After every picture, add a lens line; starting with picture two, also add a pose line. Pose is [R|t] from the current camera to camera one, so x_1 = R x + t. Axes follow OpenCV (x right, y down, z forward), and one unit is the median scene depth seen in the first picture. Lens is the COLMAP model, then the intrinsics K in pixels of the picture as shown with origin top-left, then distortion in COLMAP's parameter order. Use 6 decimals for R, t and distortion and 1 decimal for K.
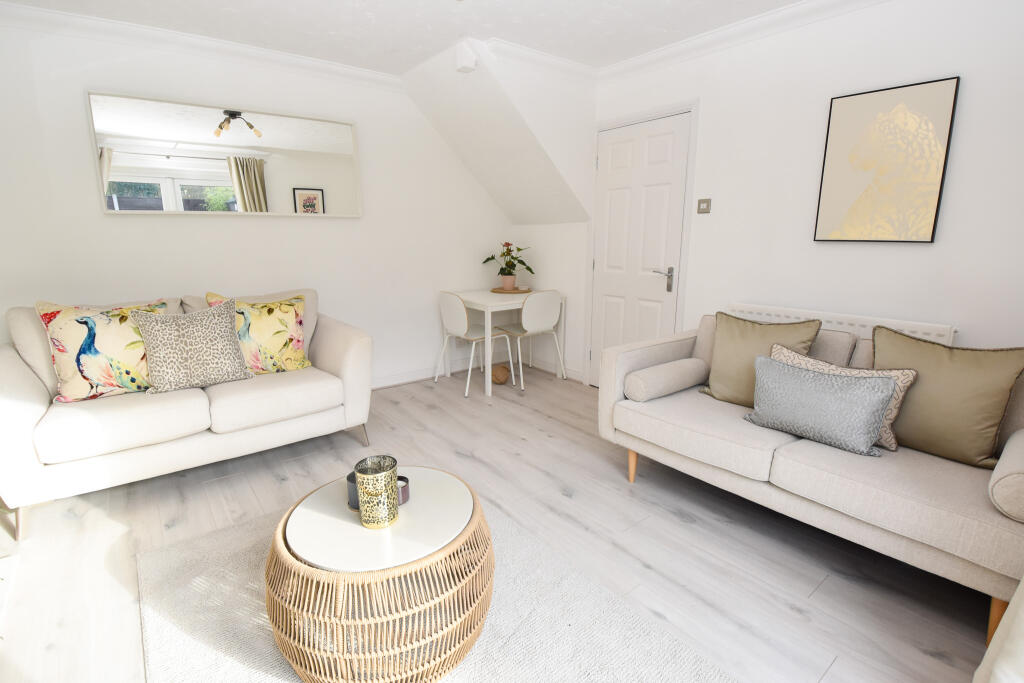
lens RADIAL K [[453.8, 0, 512.0], [0, 453.8, 341.5], [0, 0, 1]] dist [0.023428, -0.032632]
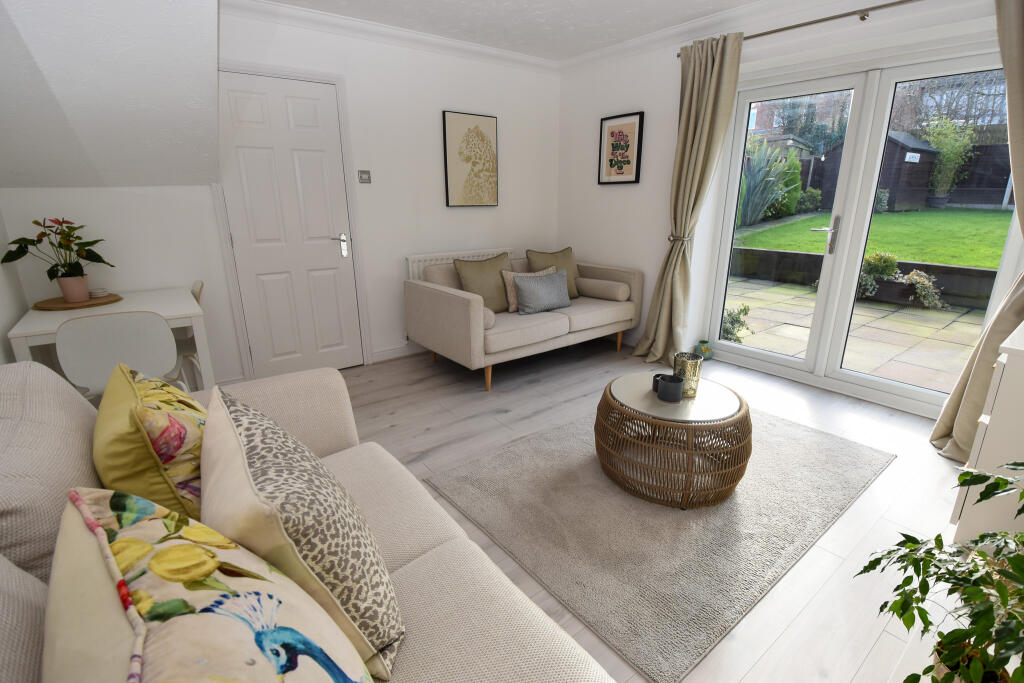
lens RADIAL K [[453.8, 0, 512.0], [0, 453.8, 341.5], [0, 0, 1]] dist [0.023428, -0.032632]
pose [[0.061768, -0.308222, 0.949307, -0.929678], [0.220779, 0.931782, 0.288166, -0.193545], [-0.973366, 0.191787, 0.125603, 0.699022]]
